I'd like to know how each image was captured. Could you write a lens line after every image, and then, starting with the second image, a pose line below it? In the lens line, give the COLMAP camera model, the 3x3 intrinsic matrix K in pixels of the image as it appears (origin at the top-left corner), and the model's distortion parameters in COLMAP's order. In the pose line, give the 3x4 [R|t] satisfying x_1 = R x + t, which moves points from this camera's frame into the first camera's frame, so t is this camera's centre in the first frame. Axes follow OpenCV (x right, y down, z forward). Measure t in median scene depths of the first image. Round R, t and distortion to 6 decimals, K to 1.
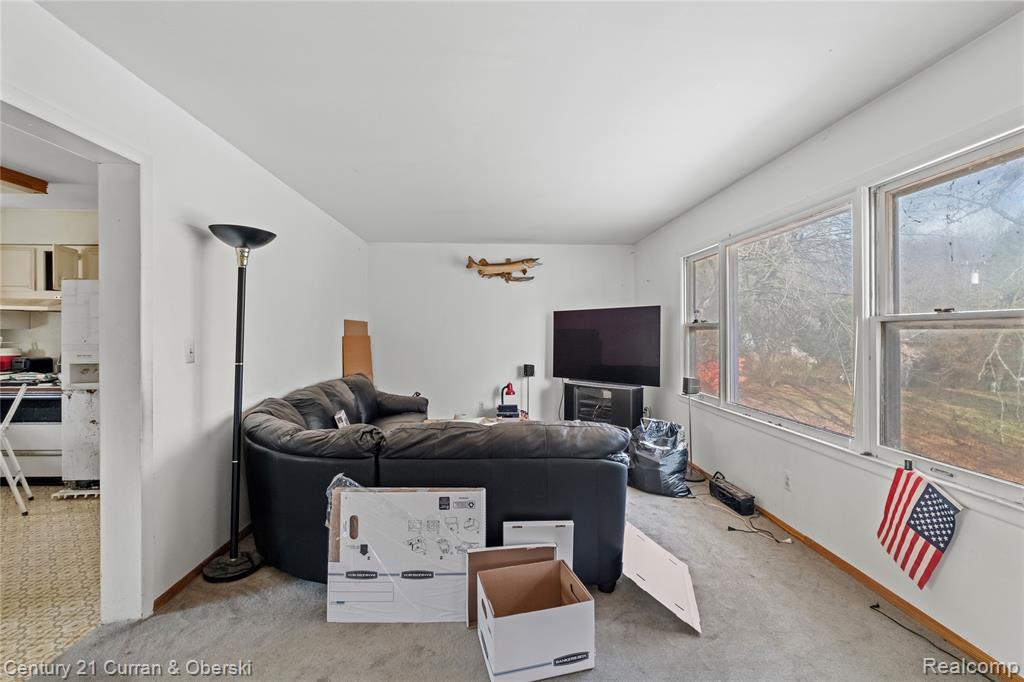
lens RADIAL K [[431.9, 0, 514.0], [0, 431.9, 332.9], [0, 0, 1]] dist [-0.002953, -0.000694]
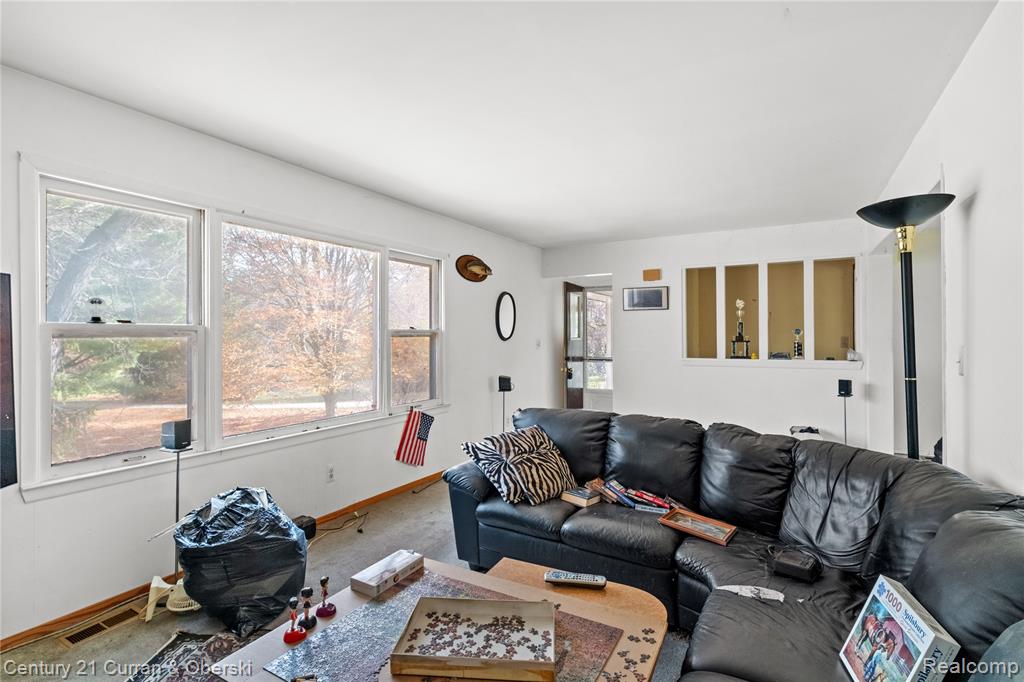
lens RADIAL K [[493.9, 0, 512.0], [0, 493.9, 341.0], [0, 0, 1]] dist [-0.000080, -0.000003]
pose [[-0.836851, -0.000200, 0.547430, -0.604120], [0.006226, 0.999932, 0.009884, -0.008792], [-0.547395, 0.011680, -0.836793, 2.422358]]
